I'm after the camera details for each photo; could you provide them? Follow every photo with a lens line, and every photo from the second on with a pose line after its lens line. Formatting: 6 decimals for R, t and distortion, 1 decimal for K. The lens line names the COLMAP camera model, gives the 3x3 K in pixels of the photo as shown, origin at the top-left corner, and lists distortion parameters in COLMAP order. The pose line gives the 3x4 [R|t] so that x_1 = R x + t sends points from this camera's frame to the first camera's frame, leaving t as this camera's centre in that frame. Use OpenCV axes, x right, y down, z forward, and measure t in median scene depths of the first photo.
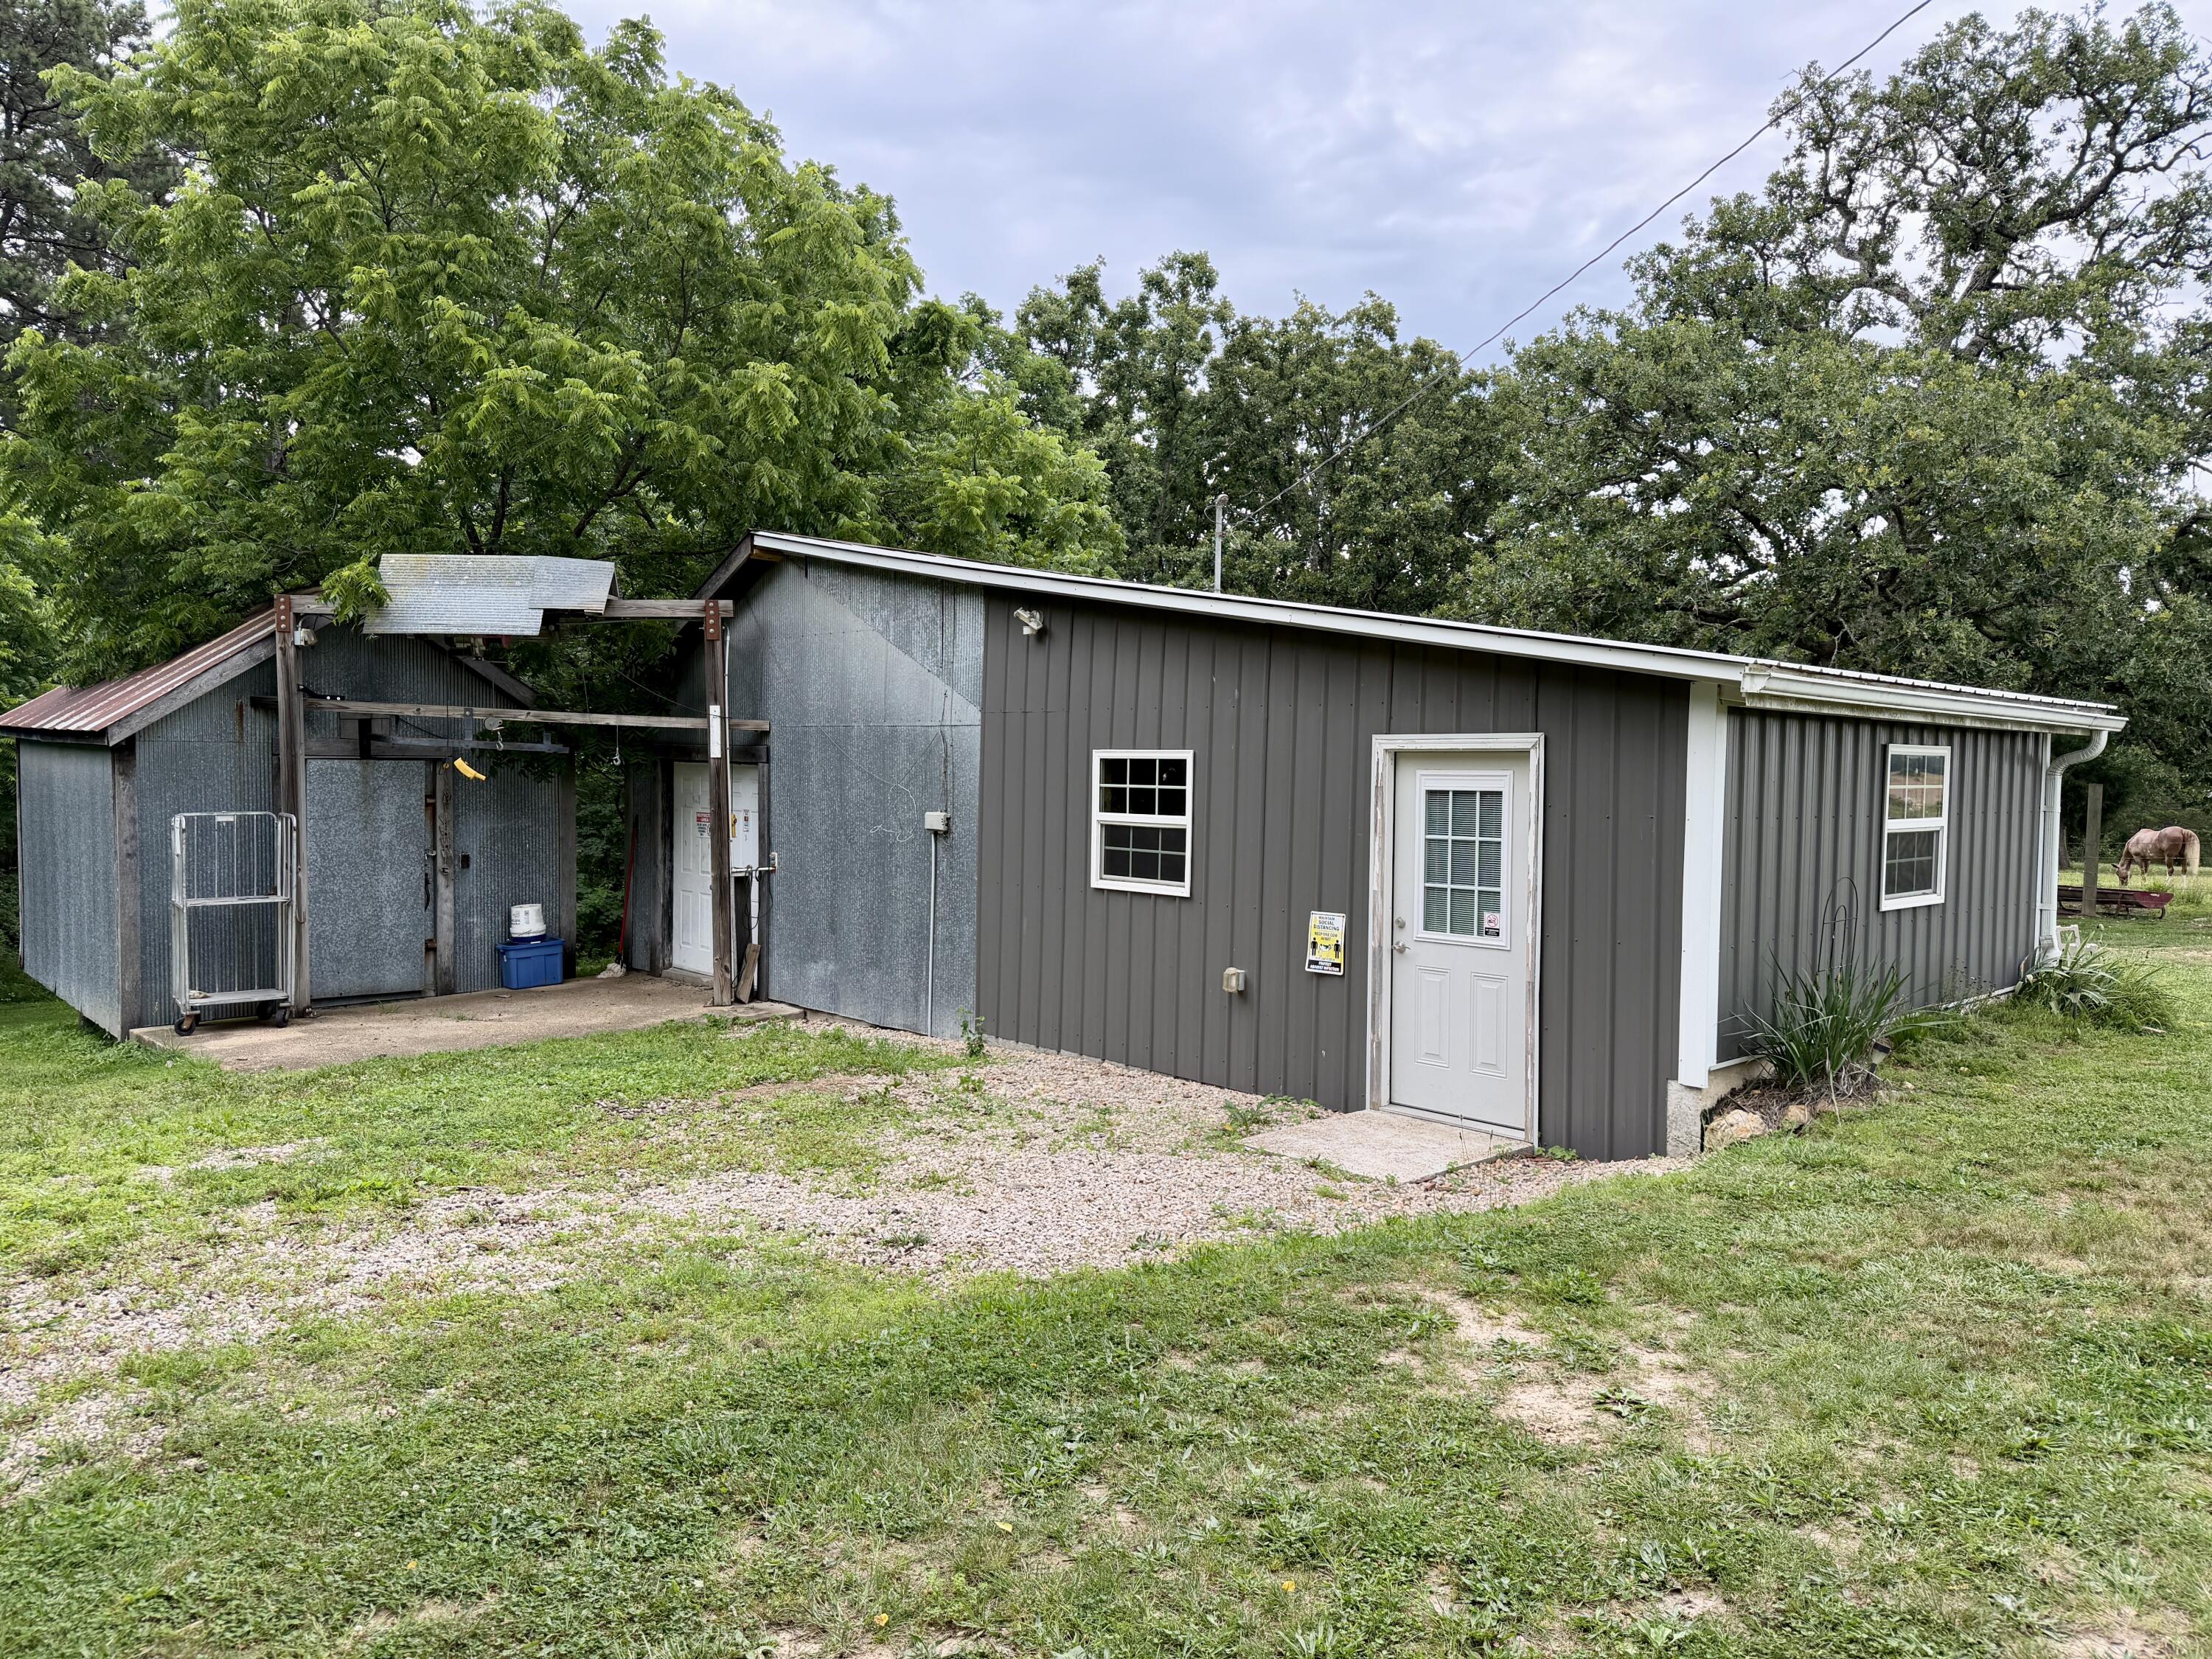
lens RADIAL K [[1490.0, 0, 1106.0], [0, 1490.0, 829.5], [0, 0, 1]] dist [0.066286, -0.115035]
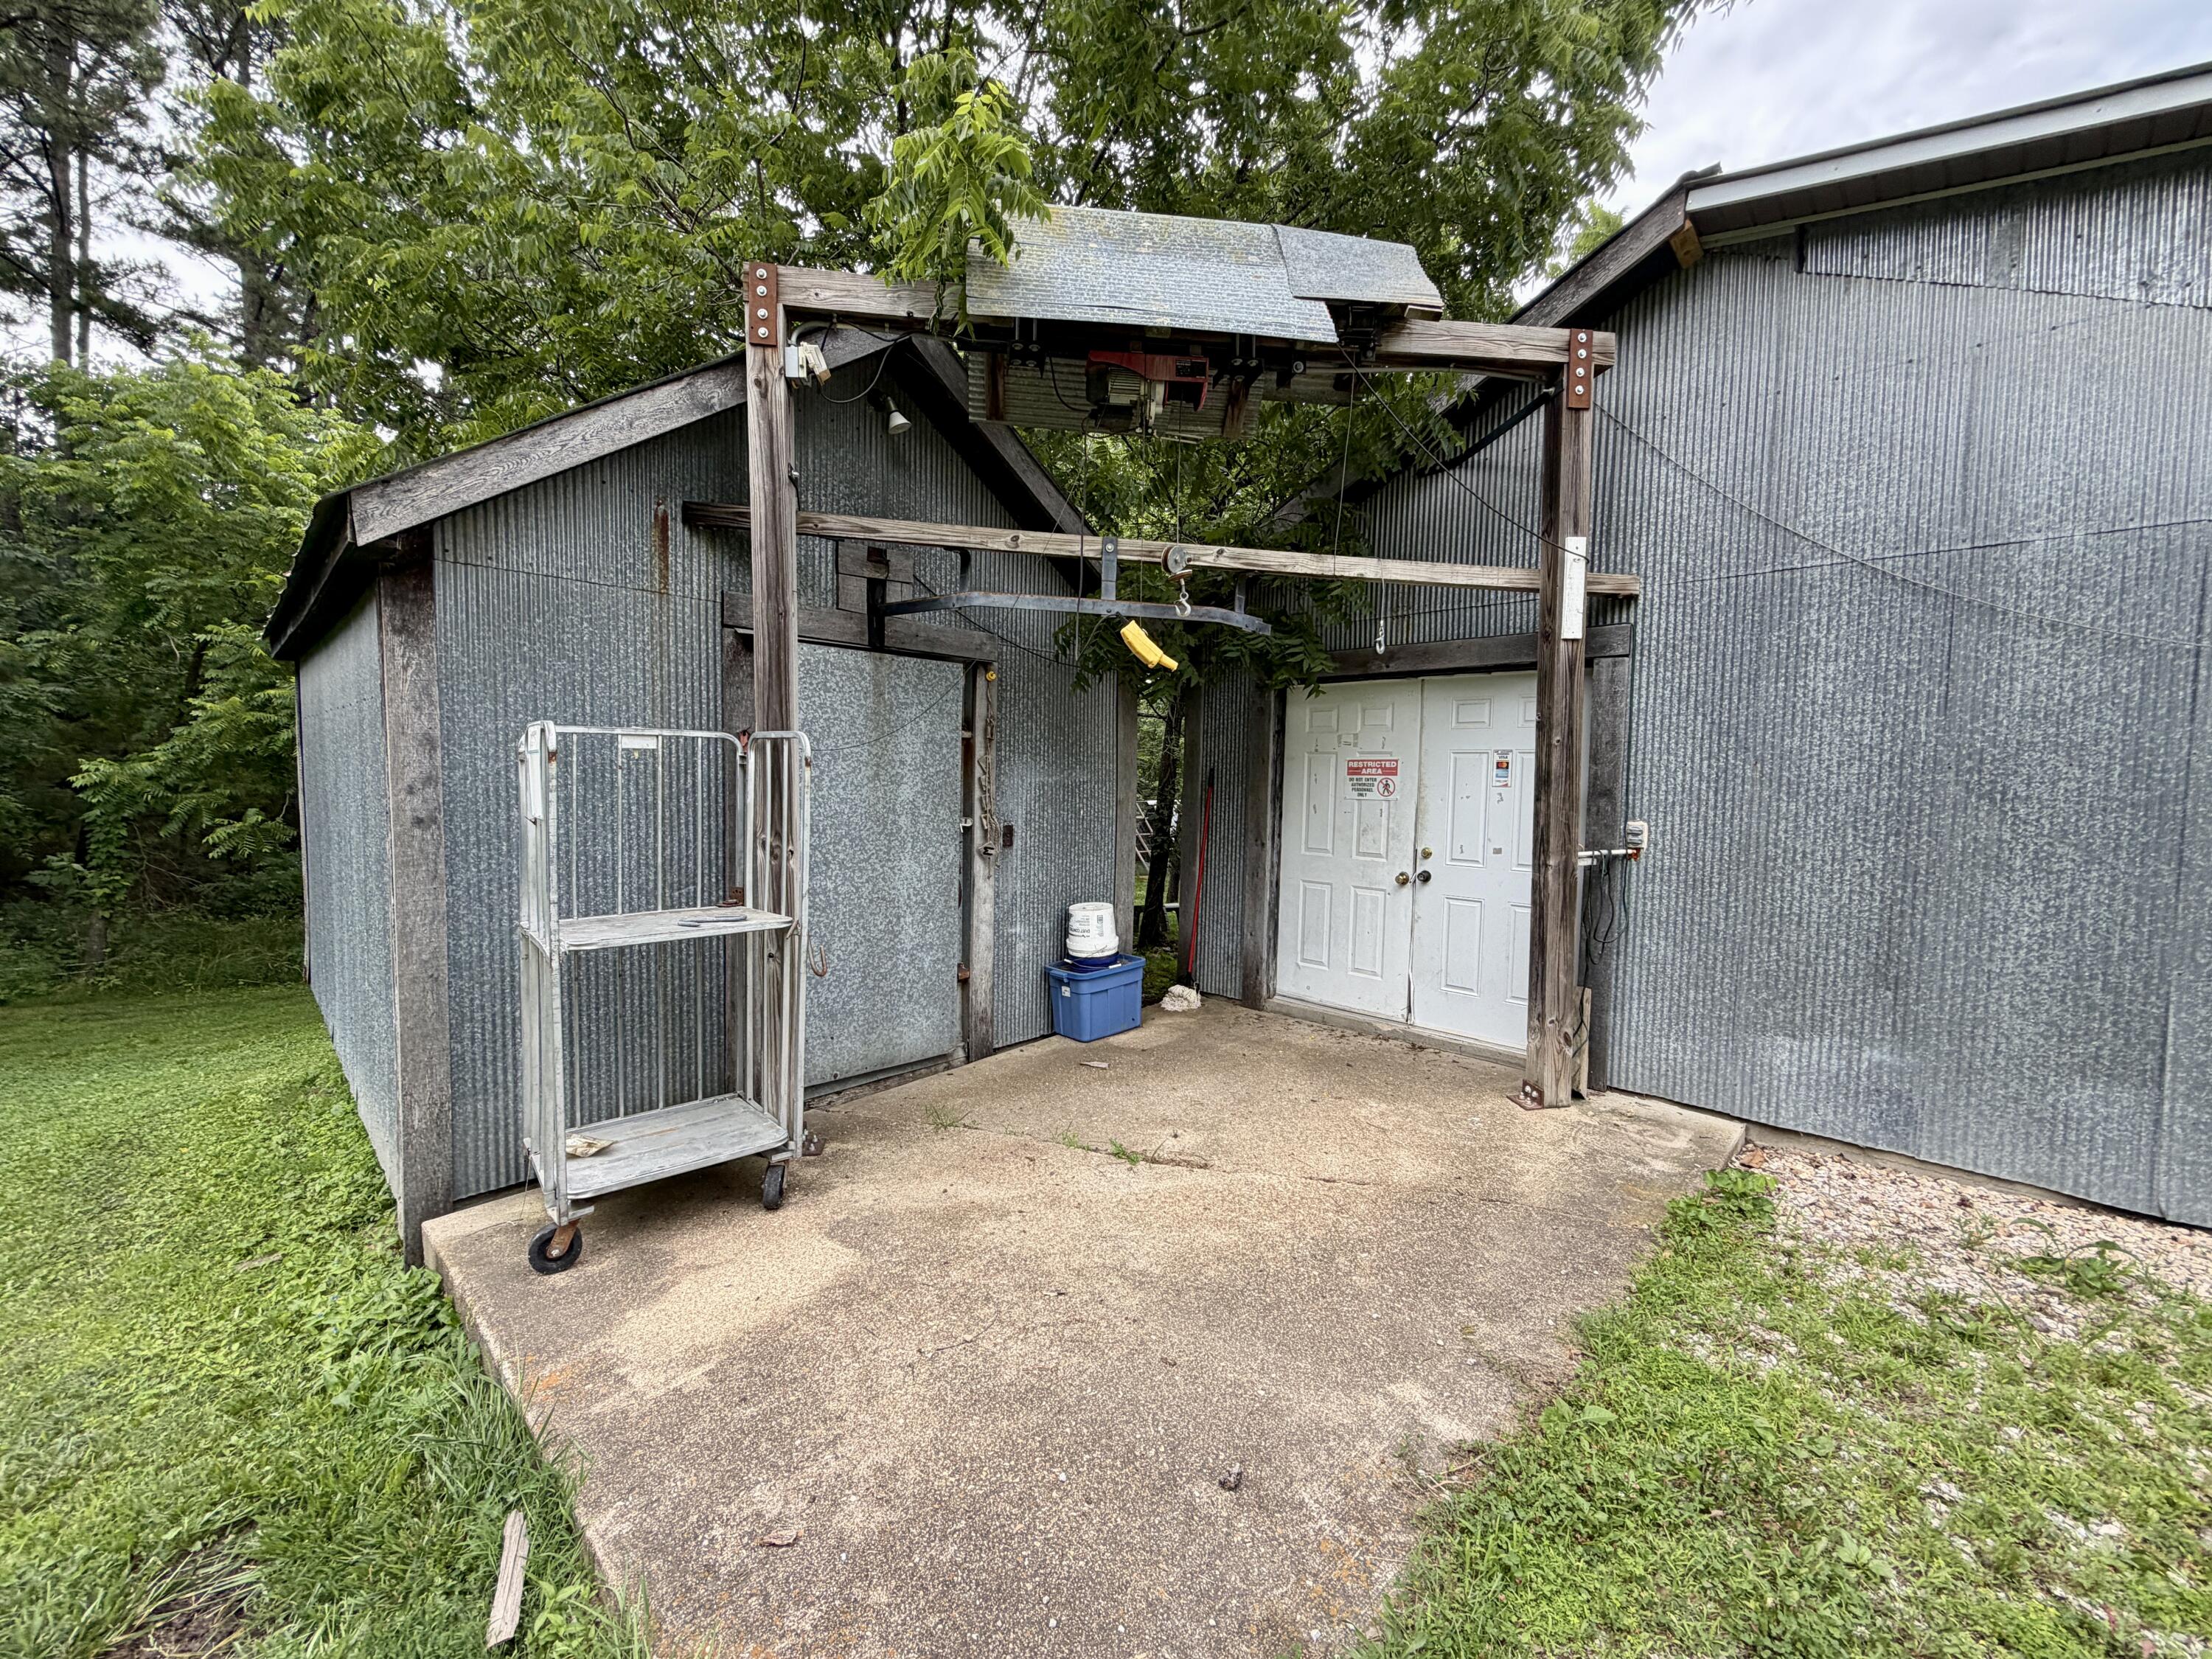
lens RADIAL K [[874.5, 0, 1106.0], [0, 874.5, 829.5], [0, 0, 1]] dist [-0.000902, -0.000144]
pose [[0.999590, 0.002593, 0.028503, -0.450691], [-0.002995, 0.999896, 0.014074, 0.015198], [-0.028463, -0.014154, 0.999495, 0.728031]]
